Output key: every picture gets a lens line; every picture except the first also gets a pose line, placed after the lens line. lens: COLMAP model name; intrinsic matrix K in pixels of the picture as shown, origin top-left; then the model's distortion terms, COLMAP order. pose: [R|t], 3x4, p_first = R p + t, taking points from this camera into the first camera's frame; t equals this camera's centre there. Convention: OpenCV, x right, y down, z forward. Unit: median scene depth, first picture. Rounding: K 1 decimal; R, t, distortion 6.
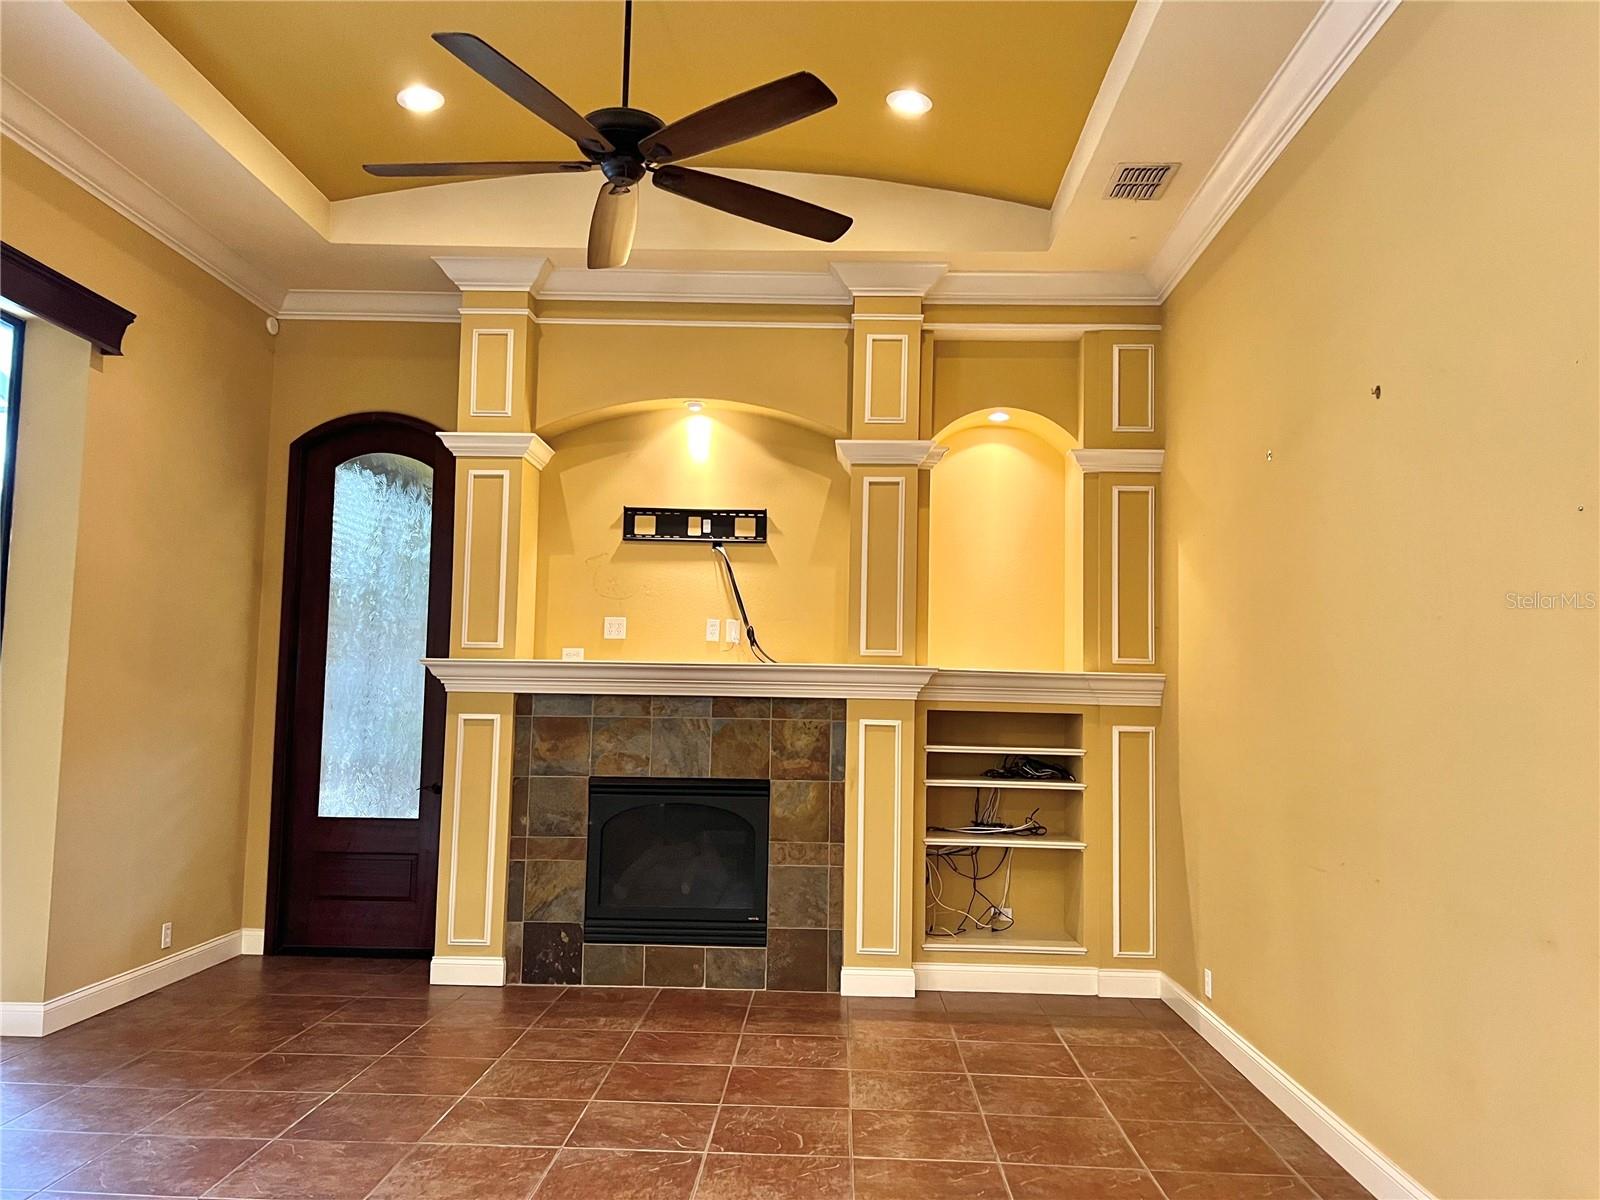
lens RADIAL K [[1204.0, 0, 801.7], [0, 1204.0, 604.1], [0, 0, 1]] dist [0.059853, -0.060192]
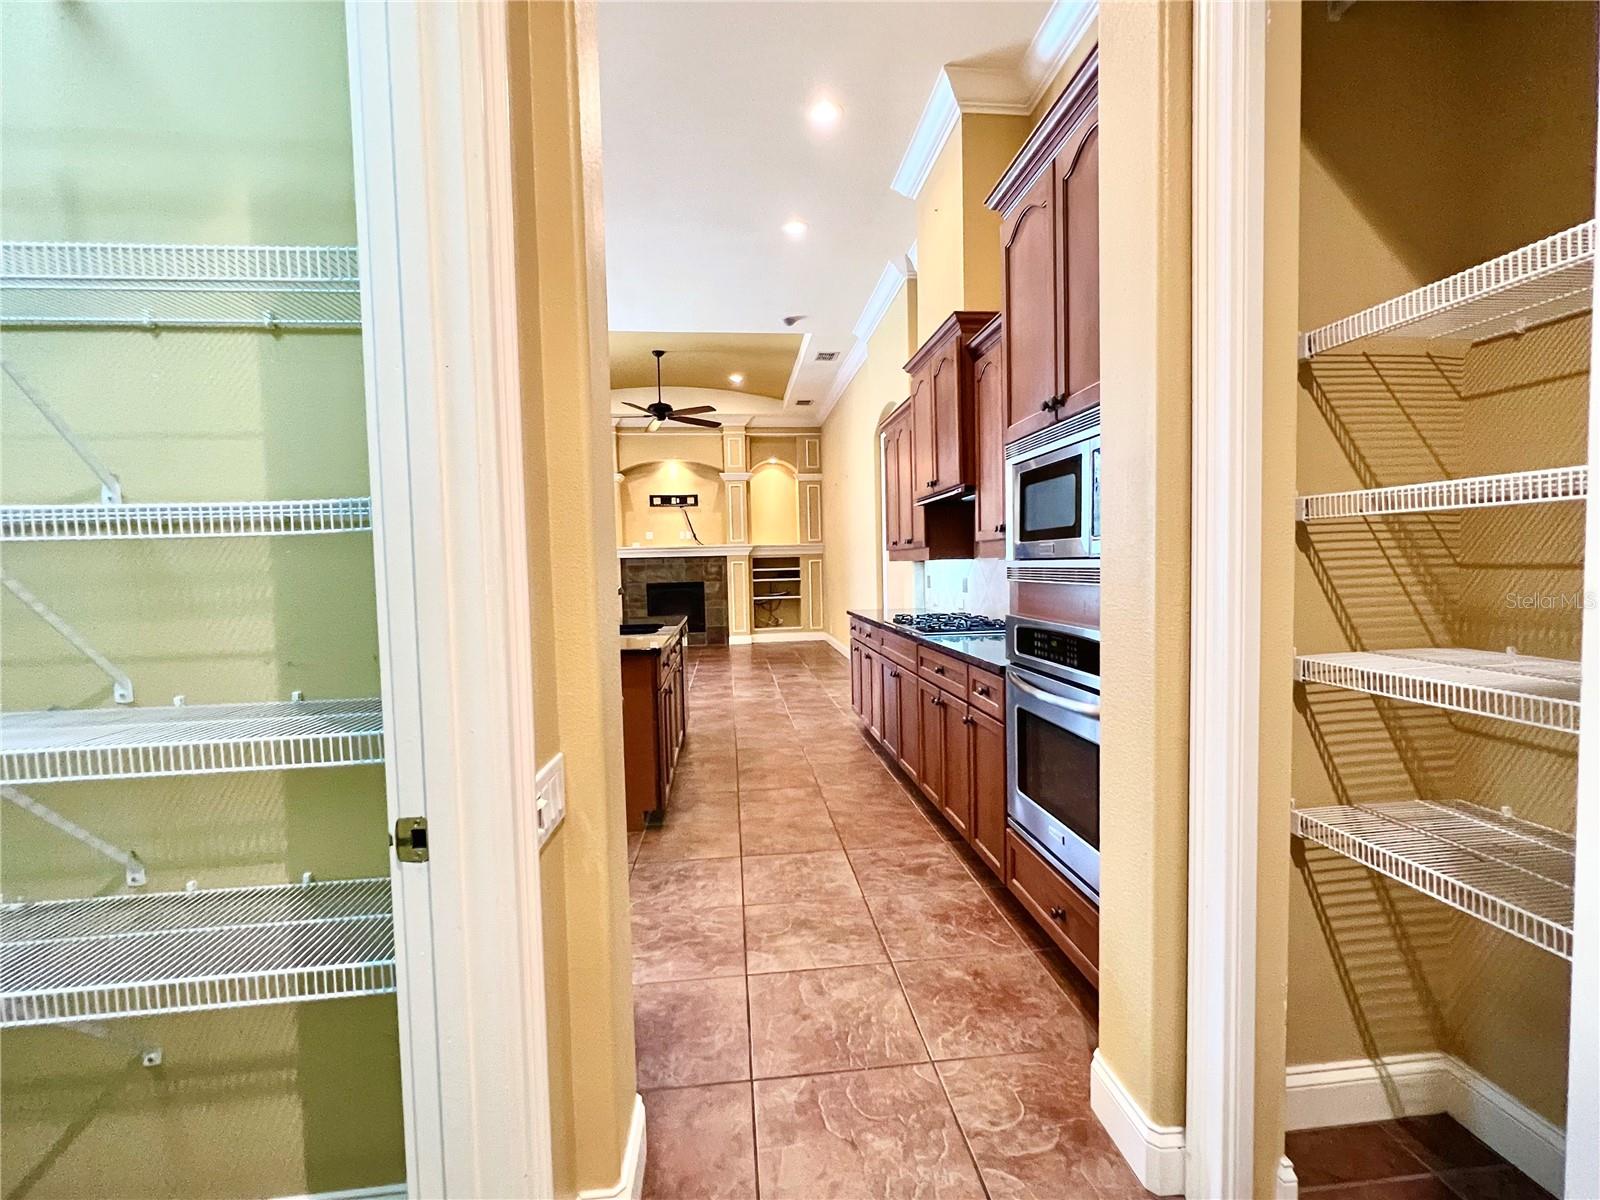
lens RADIAL K [[717.7, 0, 800.1], [0, 717.7, 604.1], [0, 0, 1]] dist [0.001419, 0.000015]
pose [[0.989812, -0.052111, 0.132499, -0.029173], [0.033279, 0.989512, 0.140562, -0.054454], [-0.138435, -0.134721, 0.981166, -0.914926]]
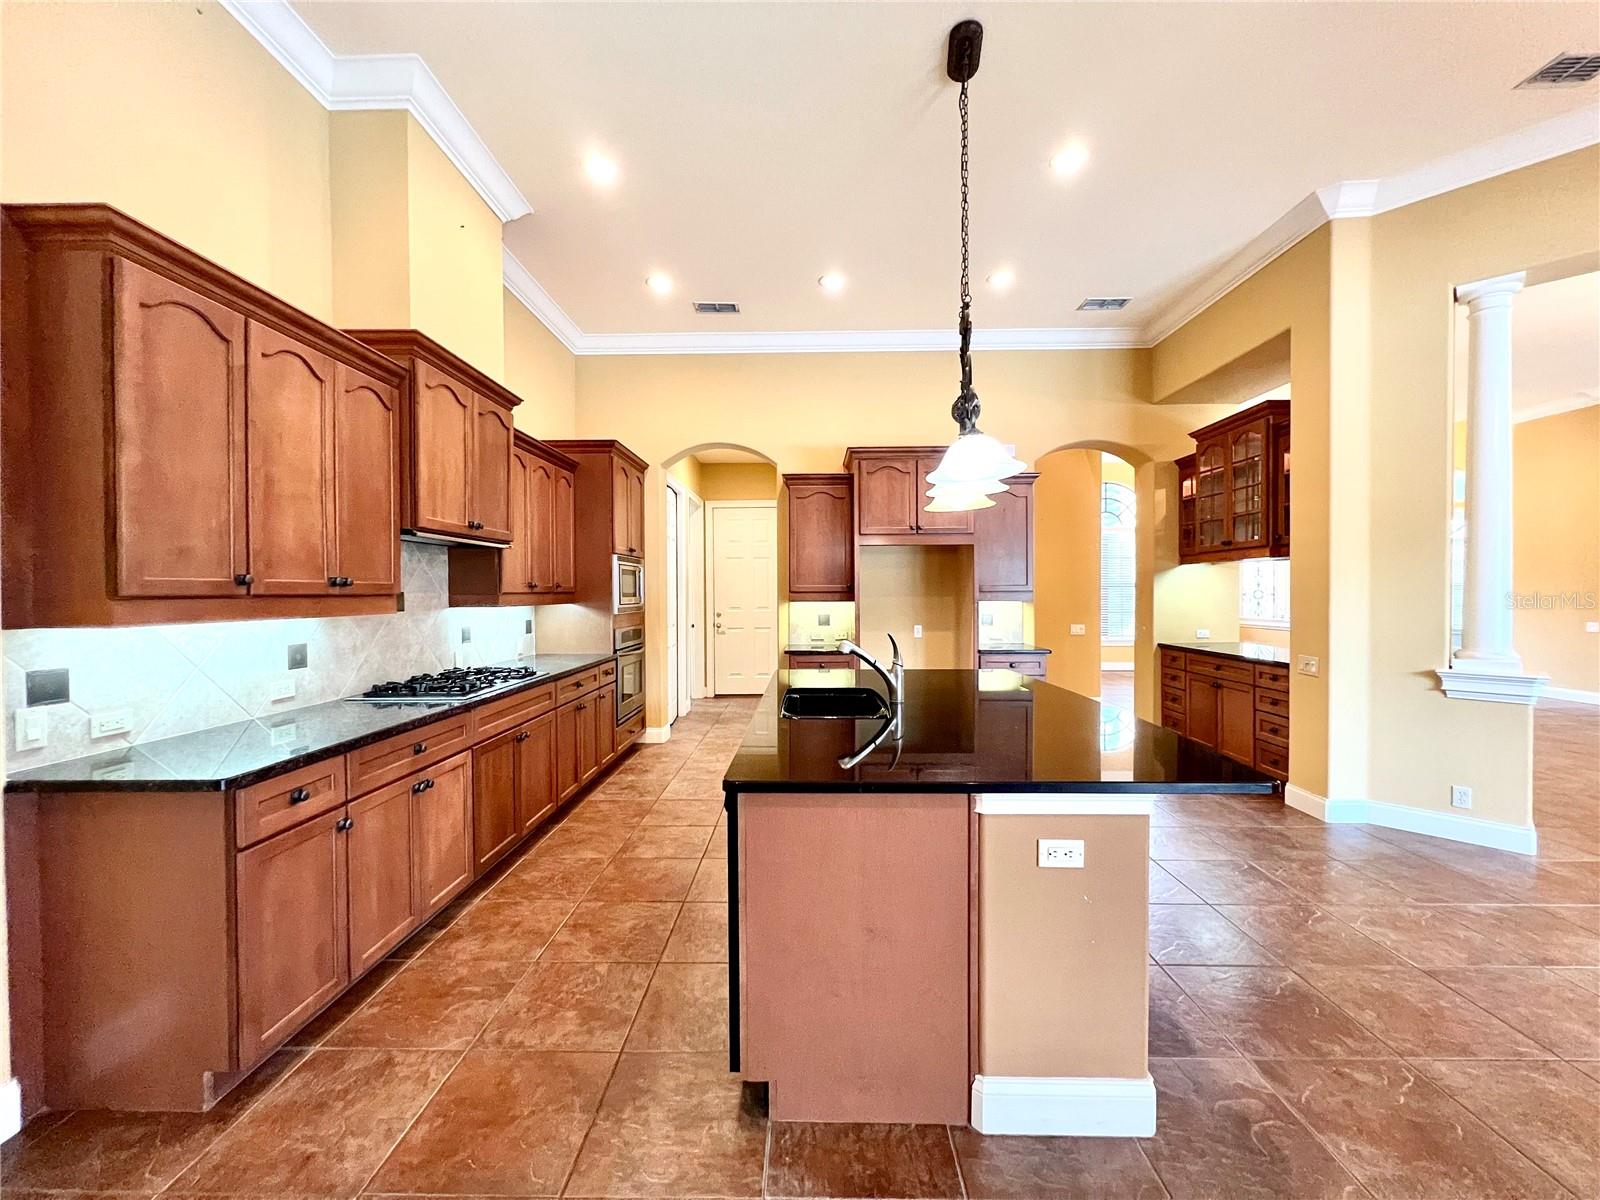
lens RADIAL K [[641.0, 0, 801.6], [0, 641.0, 599.5], [0, 0, 1]] dist [-0.001134, 0.001005]
pose [[-0.999703, -0.016470, -0.017971, -0.077020], [-0.015186, 0.997475, -0.069382, 0.028442], [0.019069, -0.069089, -0.997428, 0.286378]]
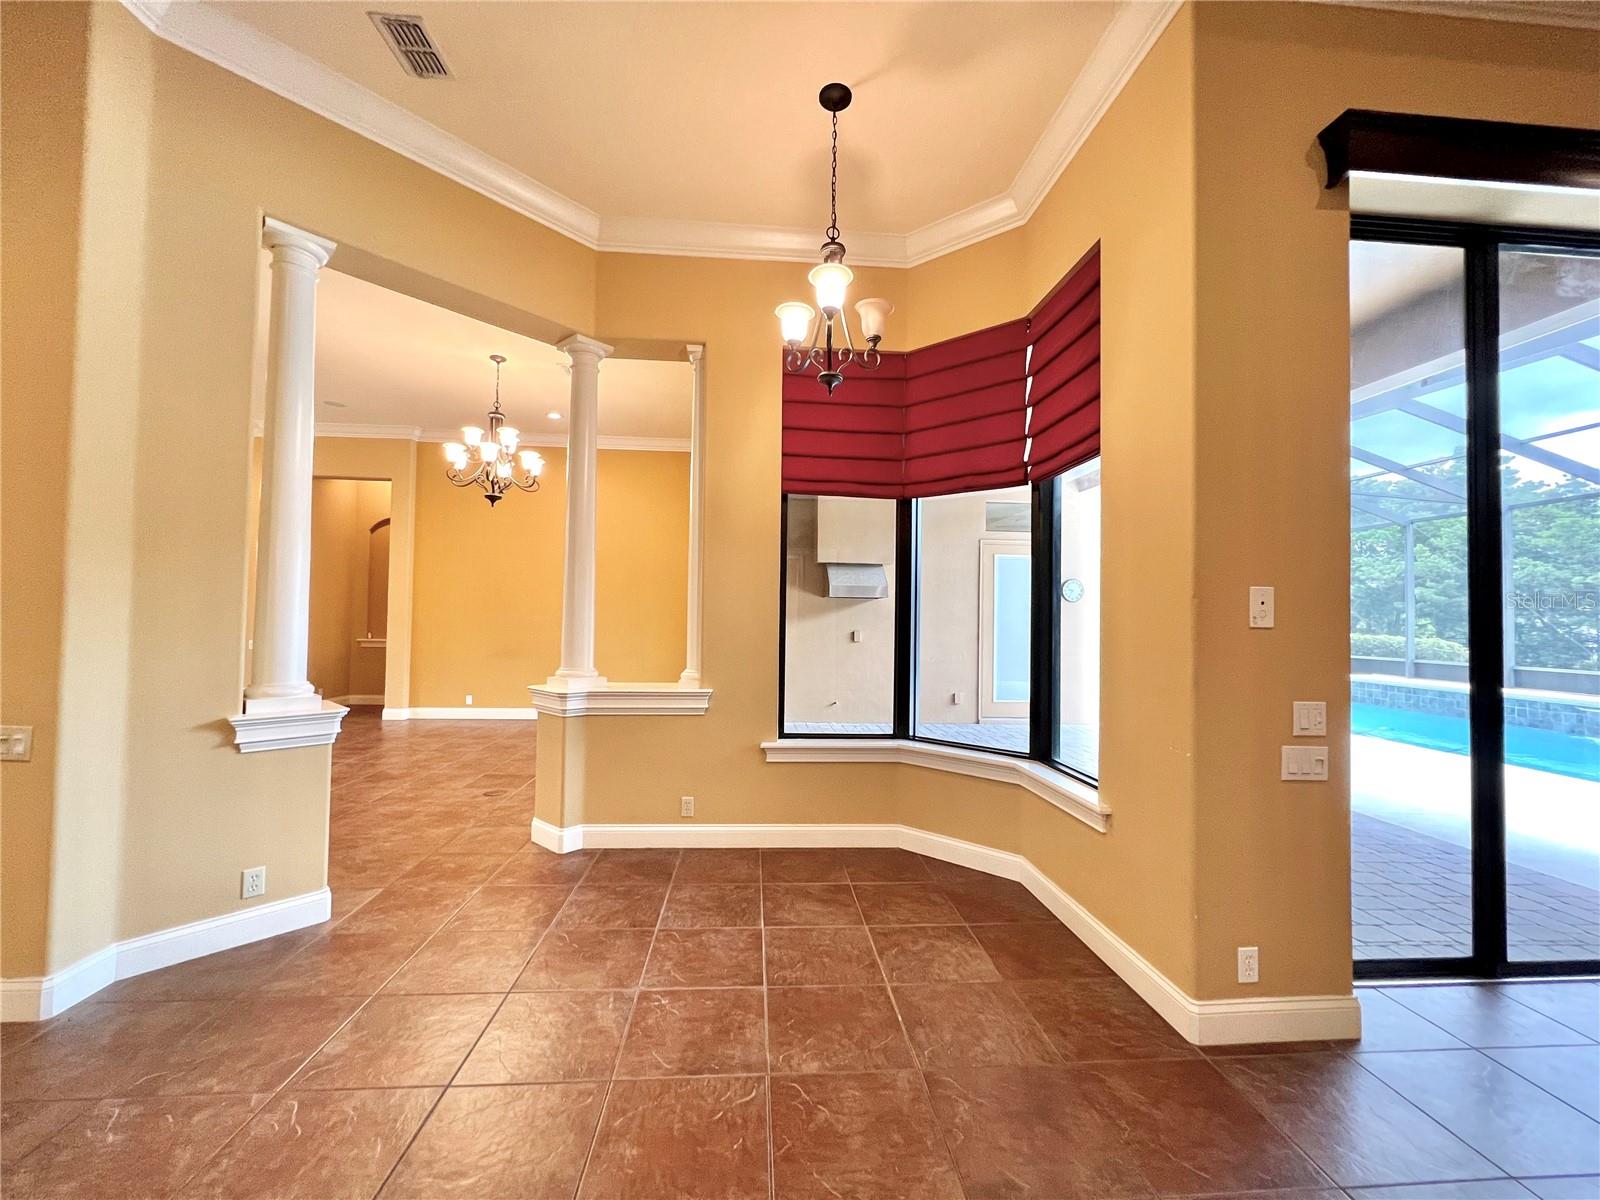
lens RADIAL K [[641.0, 0, 800.9], [0, 641.0, 599.5], [0, 0, 1]] dist [-0.001134, 0.001005]
pose [[0.111137, -0.046450, -0.992719, -0.200840], [0.067606, 0.996946, -0.039079, 0.006862], [0.991503, -0.062771, 0.113938, 0.040792]]
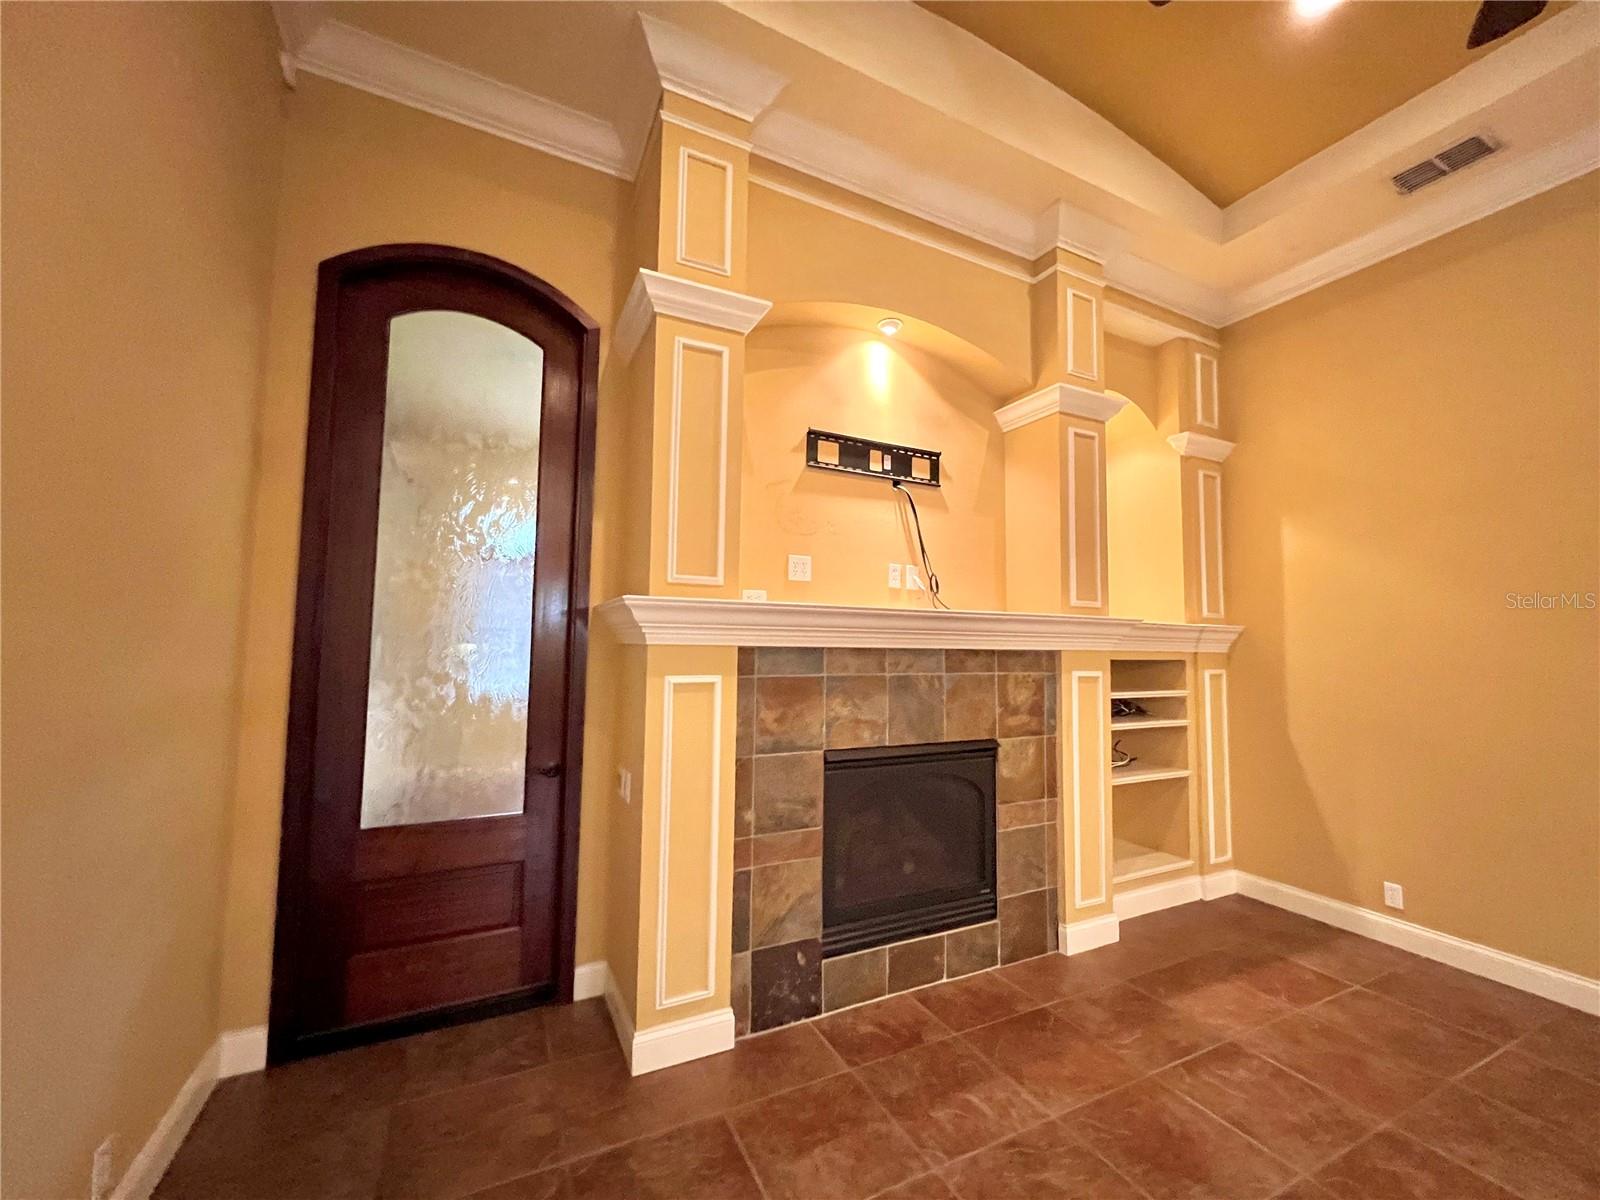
lens RADIAL K [[641.0, 0, 799.3], [0, 641.0, 598.4], [0, 0, 1]] dist [-0.001134, 0.001005]
pose [[0.878870, 0.027030, 0.476295, -0.397266], [-0.038744, 0.999140, 0.014789, 0.037259], [-0.475485, -0.031452, 0.879161, 0.643465]]
